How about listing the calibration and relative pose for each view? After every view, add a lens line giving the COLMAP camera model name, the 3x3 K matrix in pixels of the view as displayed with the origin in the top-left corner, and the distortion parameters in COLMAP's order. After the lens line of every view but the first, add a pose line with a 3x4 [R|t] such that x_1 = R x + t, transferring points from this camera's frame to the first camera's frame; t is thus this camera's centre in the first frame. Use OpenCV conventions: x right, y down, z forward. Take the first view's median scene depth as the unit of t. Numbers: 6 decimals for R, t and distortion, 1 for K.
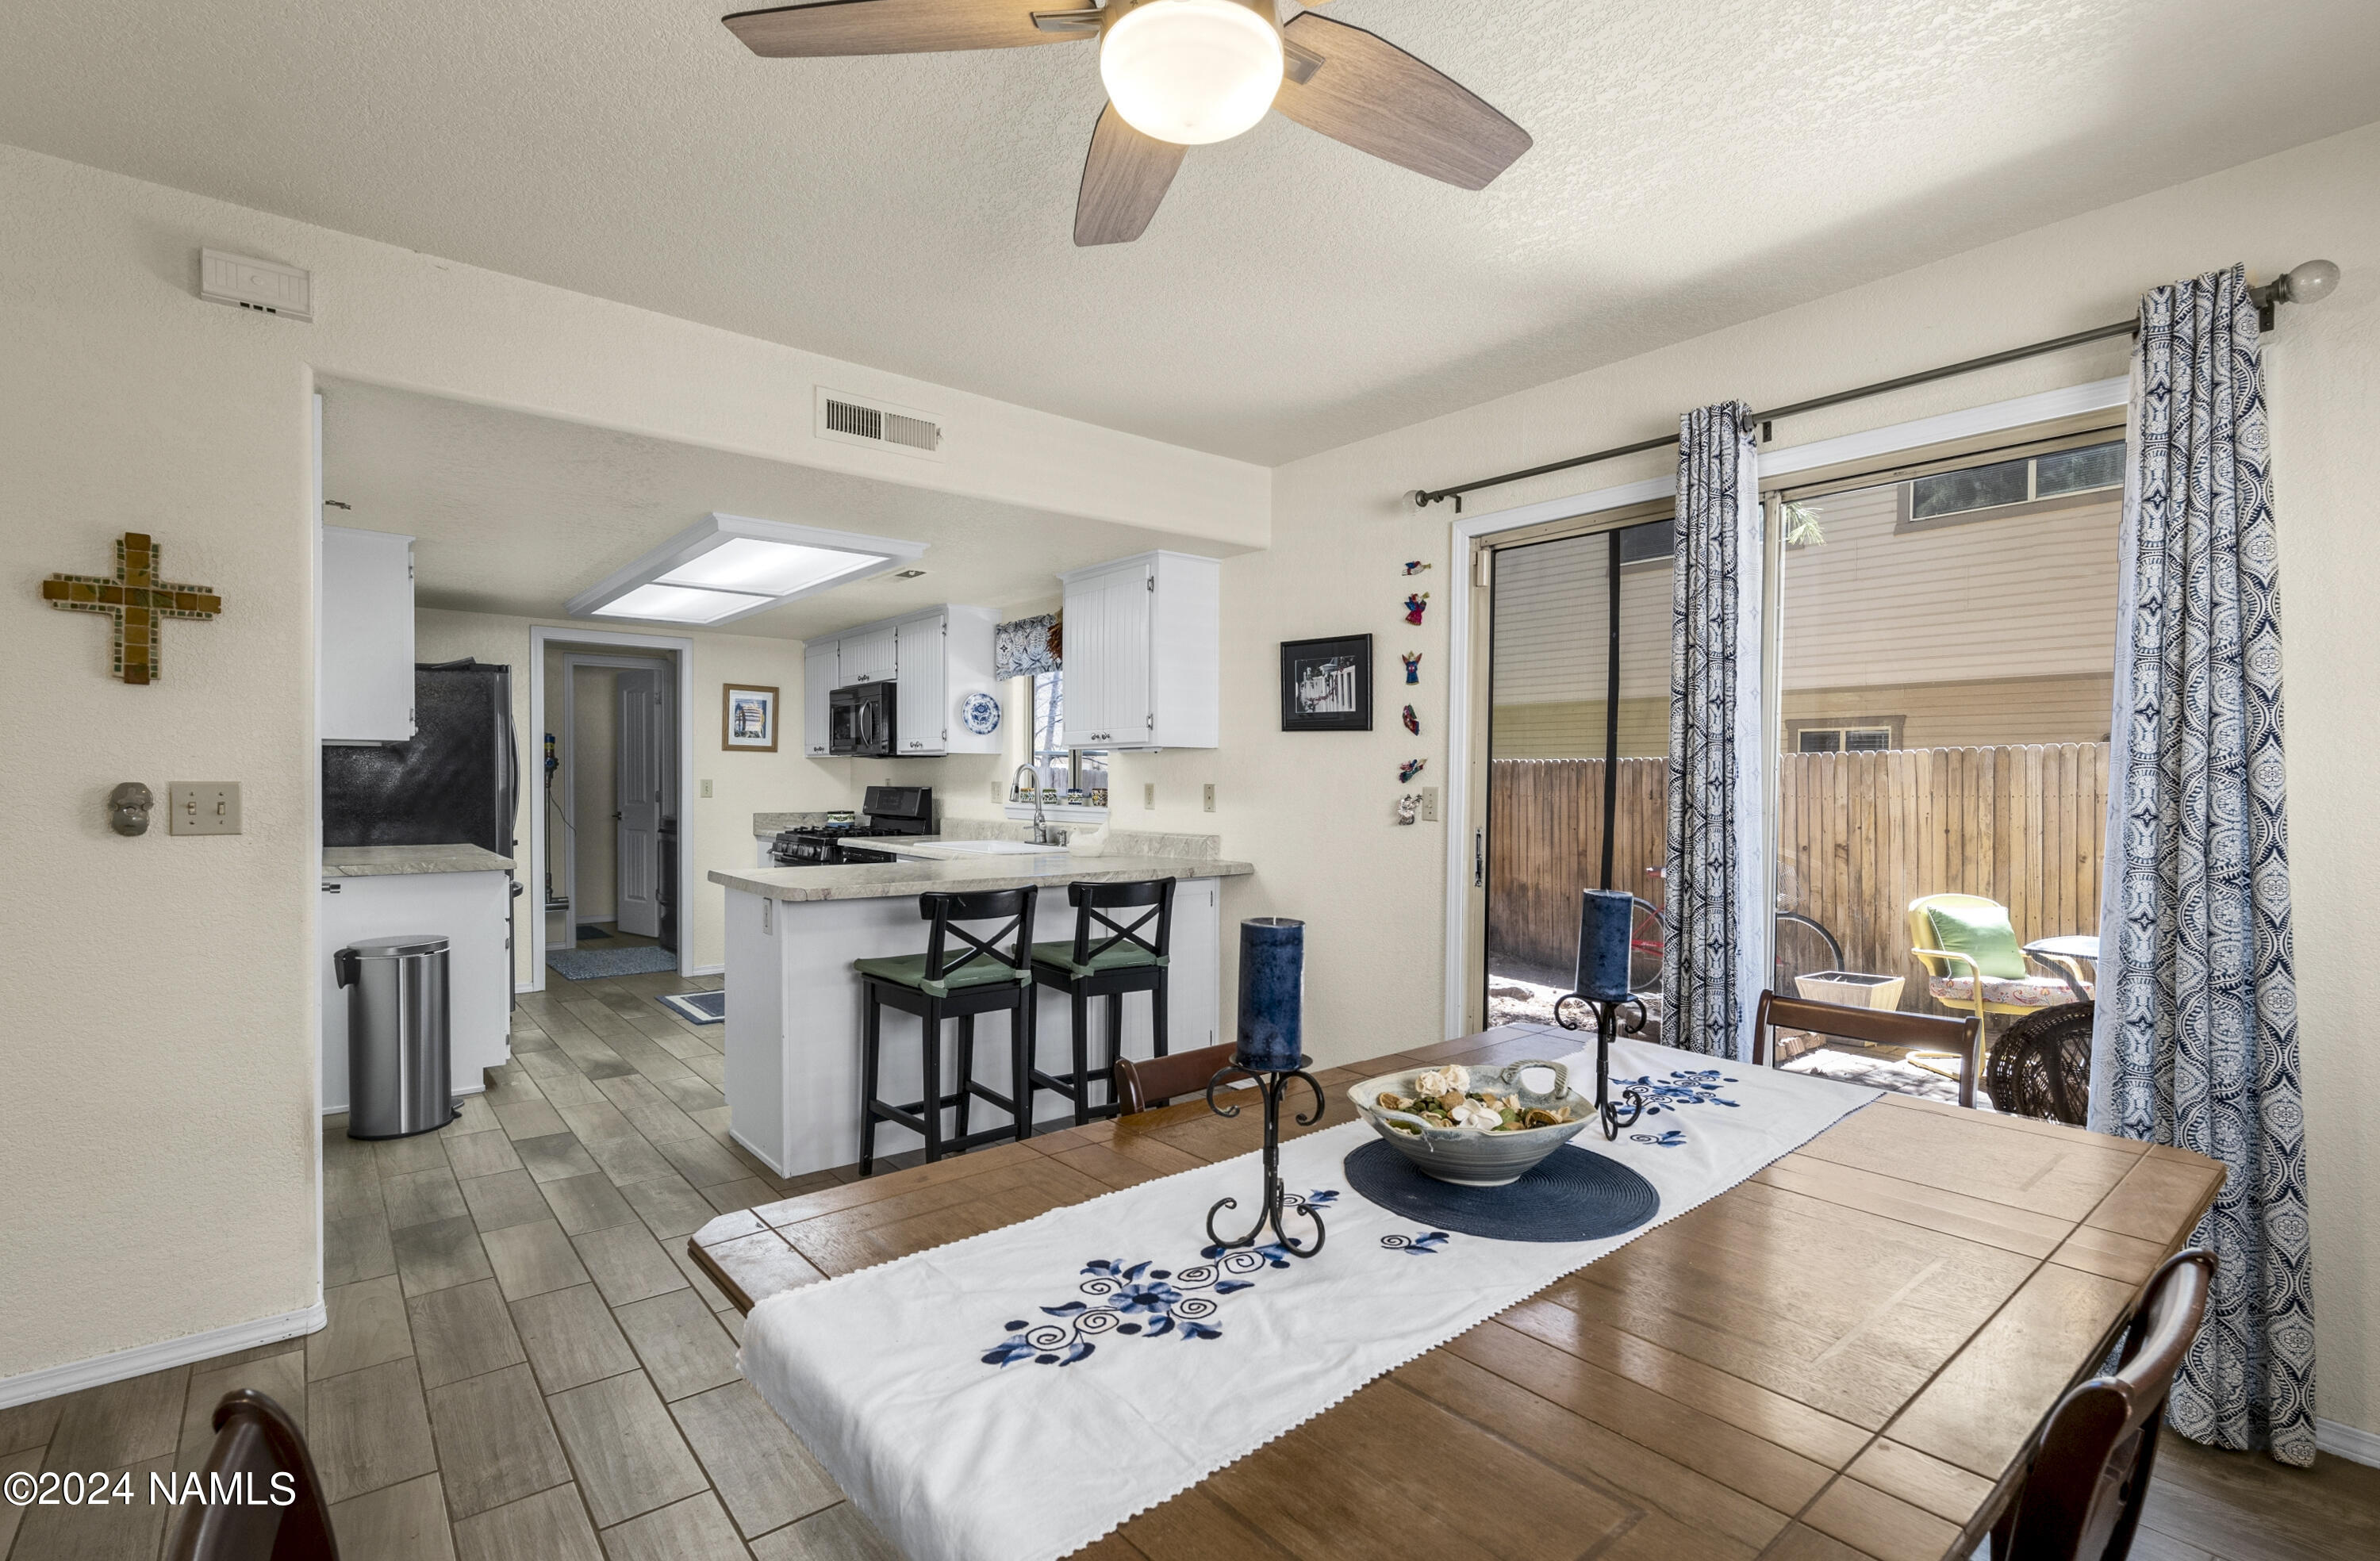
lens RADIAL K [[1078.6, 0, 1197.4], [0, 1078.6, 790.1], [0, 0, 1]] dist [0.002047, 0.000836]
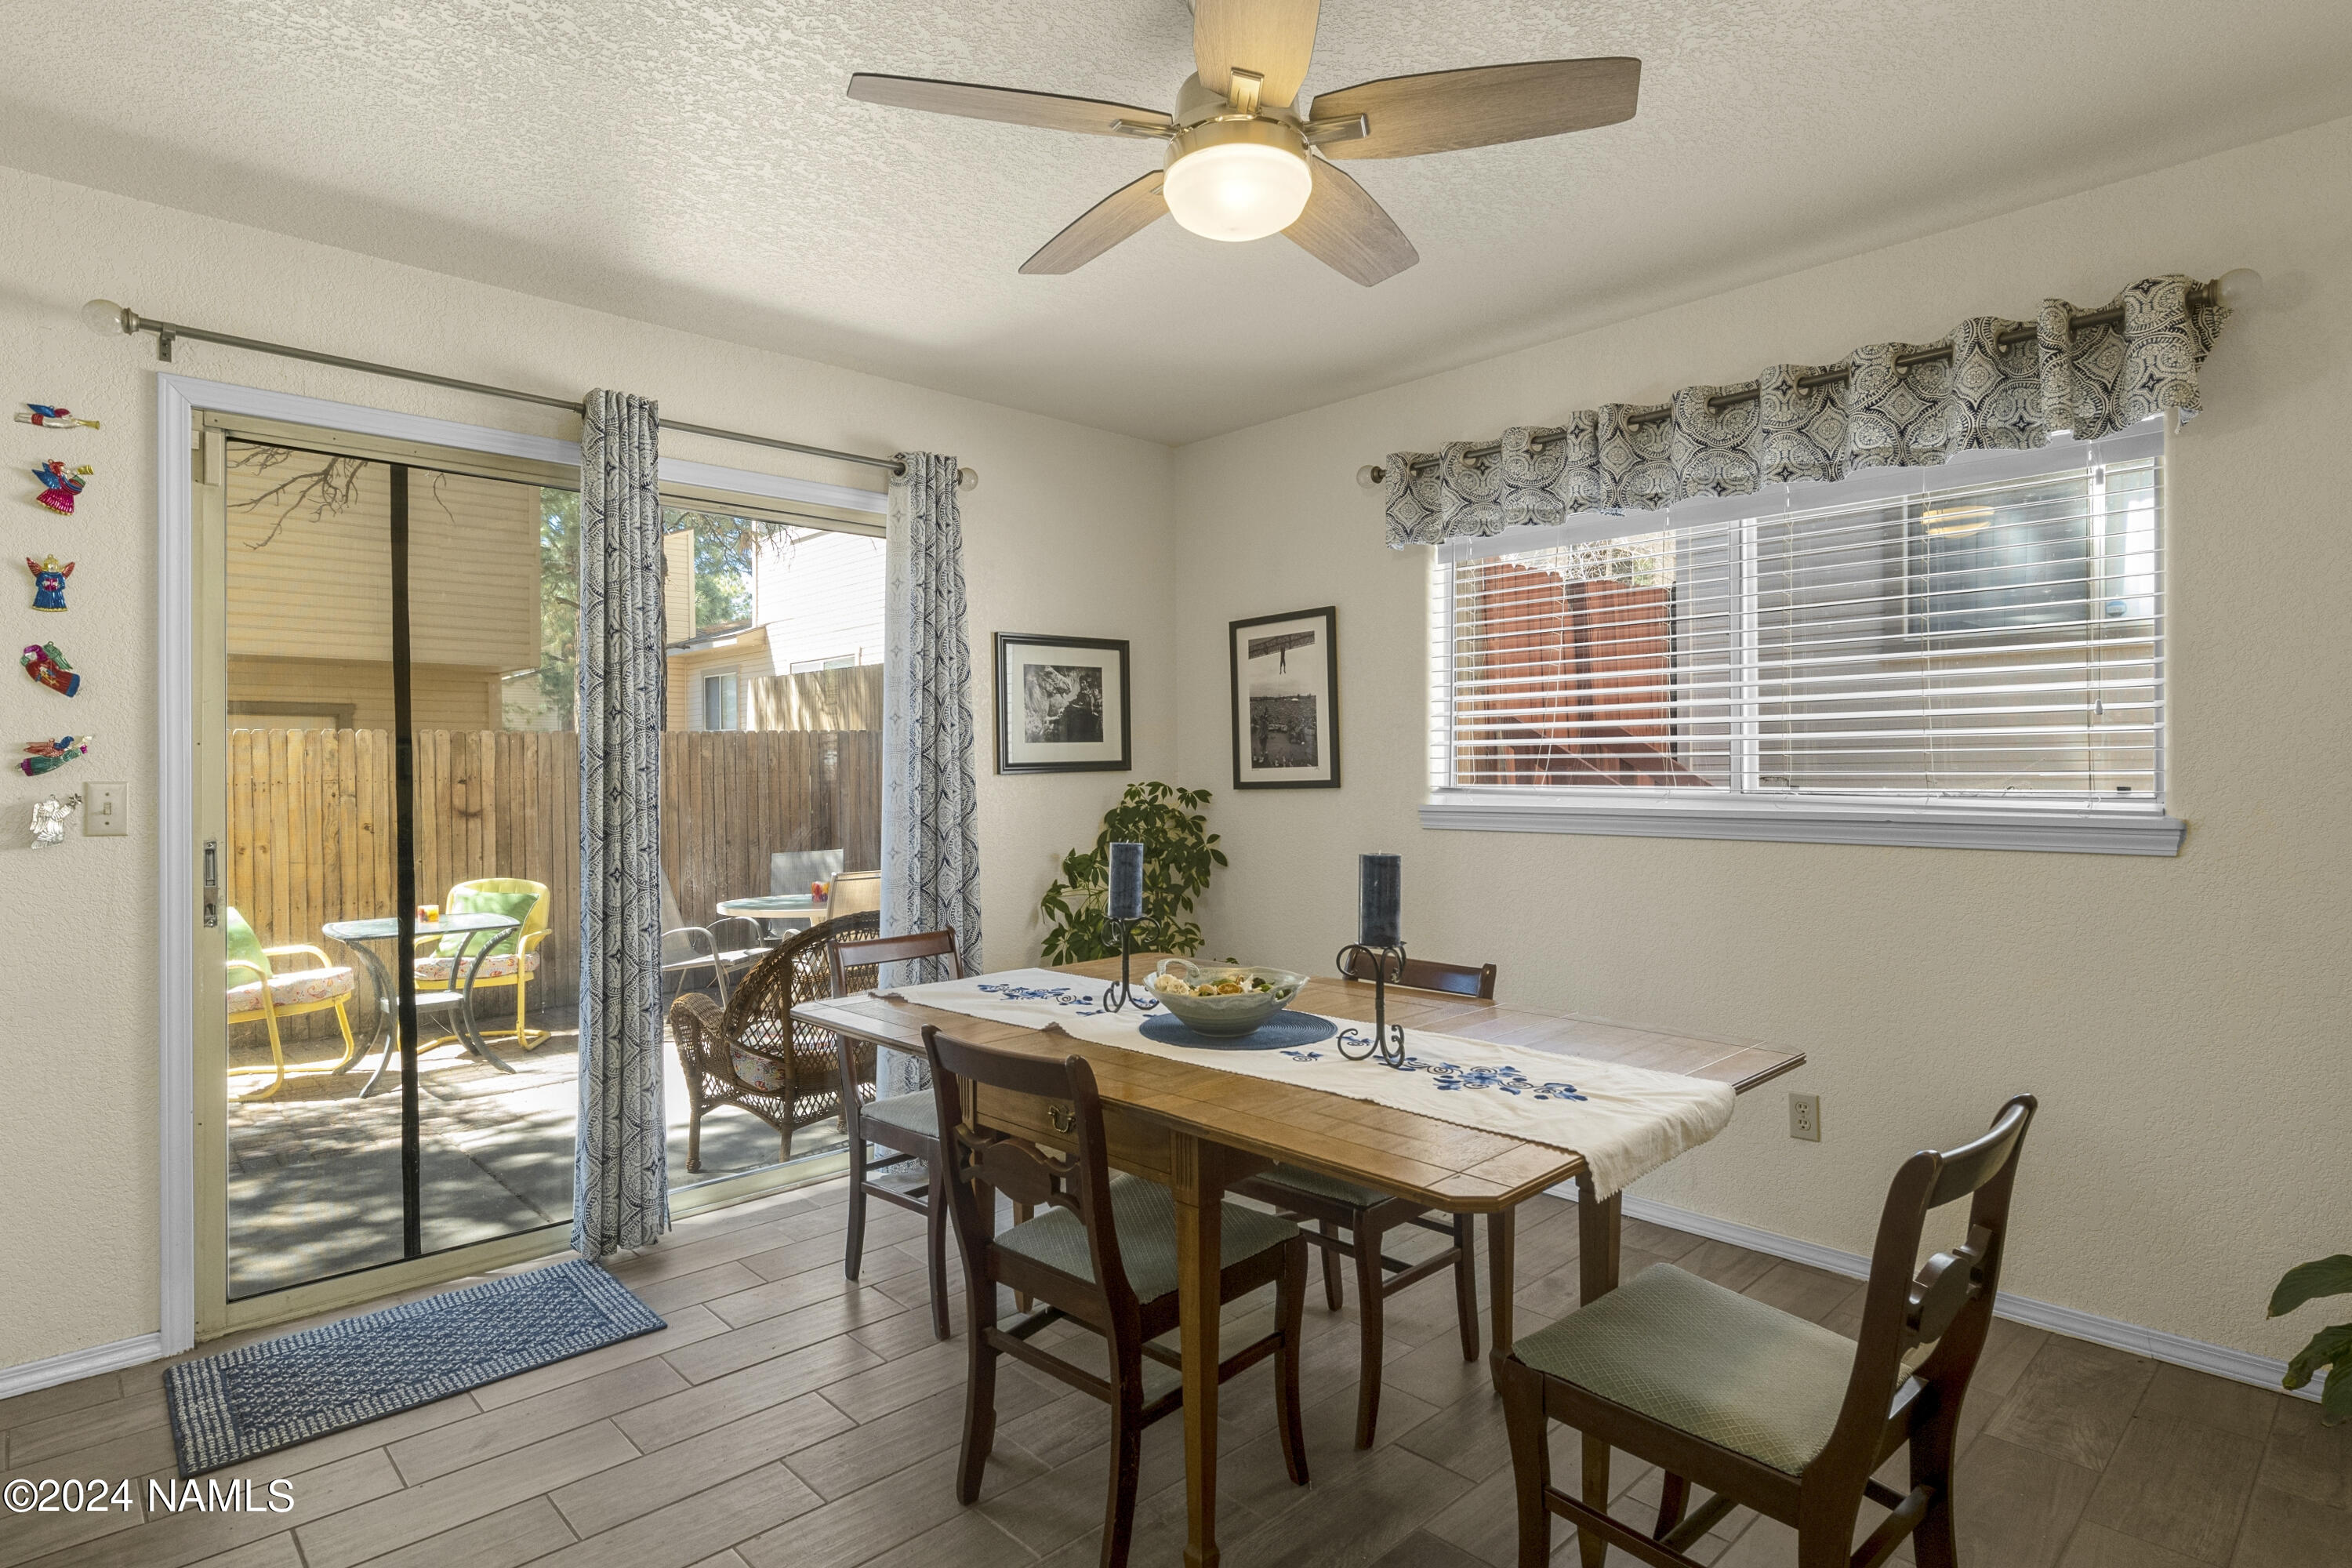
lens RADIAL K [[1181.8, 0, 1163.1], [0, 1181.8, 759.4], [0, 0, 1]] dist [-0.003334, 0.000224]
pose [[-0.045486, 0.002577, 0.998962, -0.470017], [0.016442, 0.999863, -0.001831, -0.004468], [-0.998830, 0.016342, -0.045522, 0.407933]]
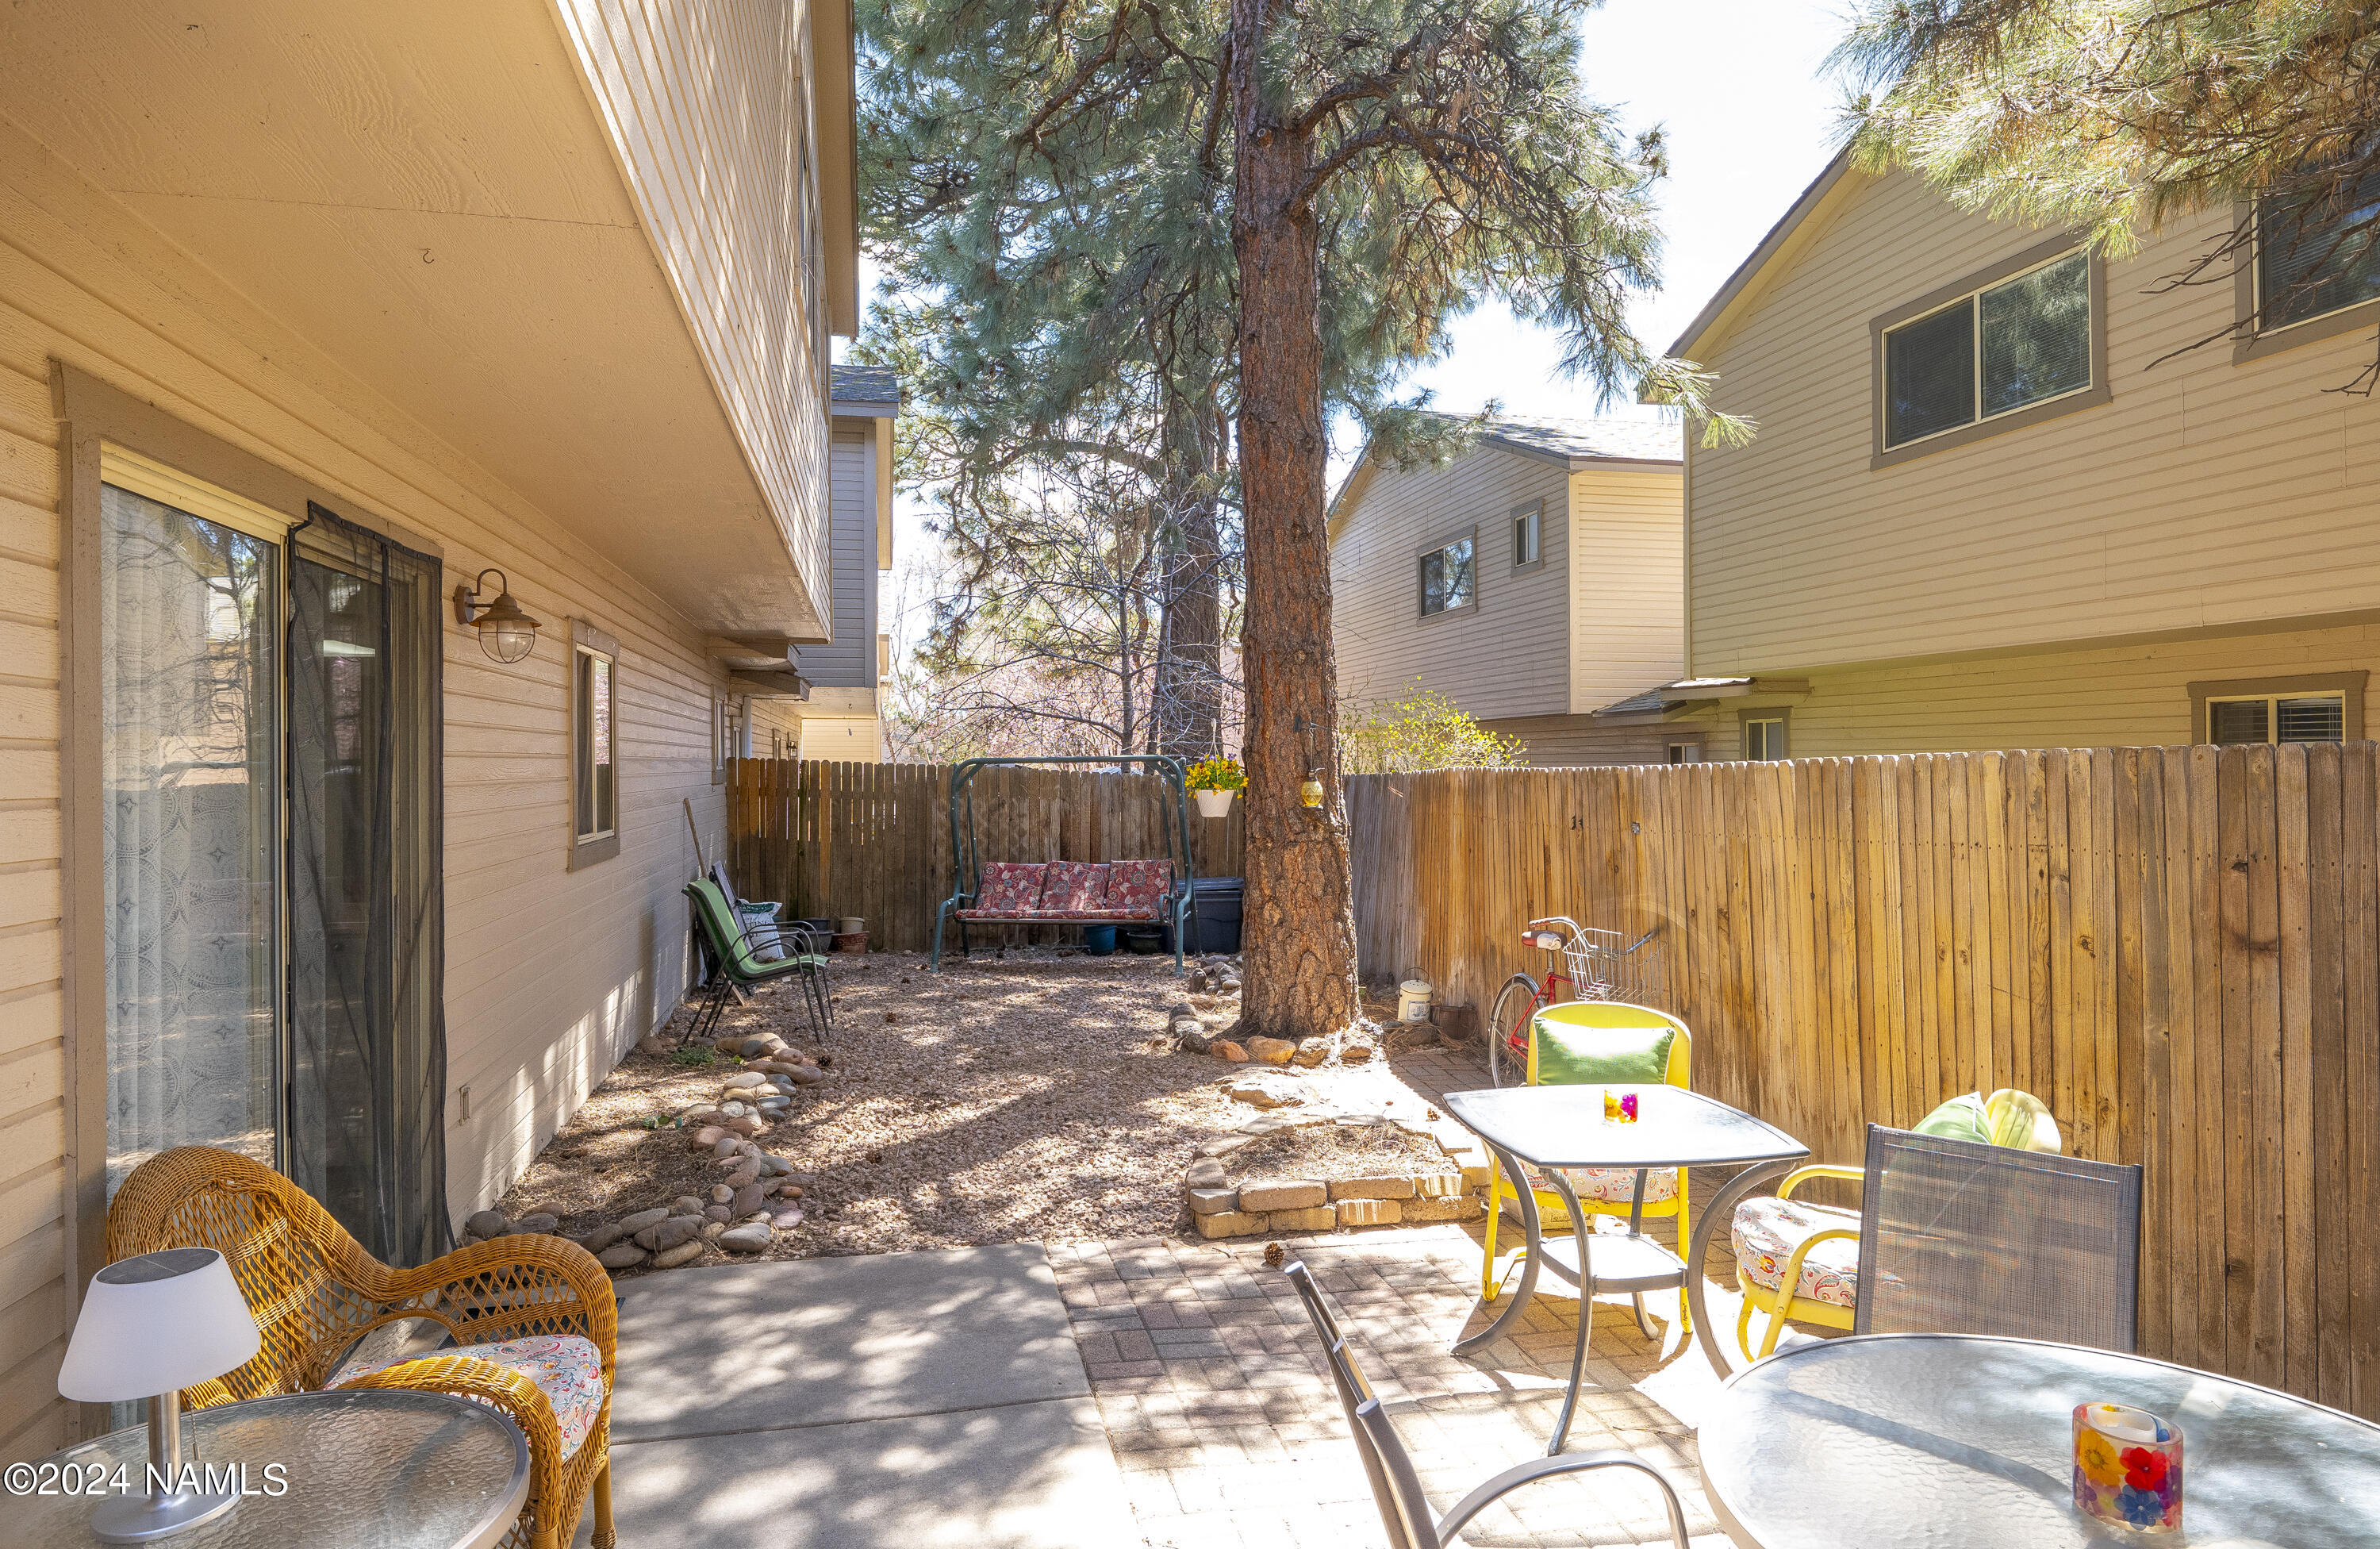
lens RADIAL K [[1413.0, 0, 1188.3], [0, 1413.0, 757.8], [0, 0, 1]] dist [-0.018271, 0.000915]
pose [[0.888608, -0.011189, -0.458530, 1.438684], [0.006212, 0.999904, -0.012362, -0.062296], [0.458625, 0.008137, 0.888593, 0.258694]]
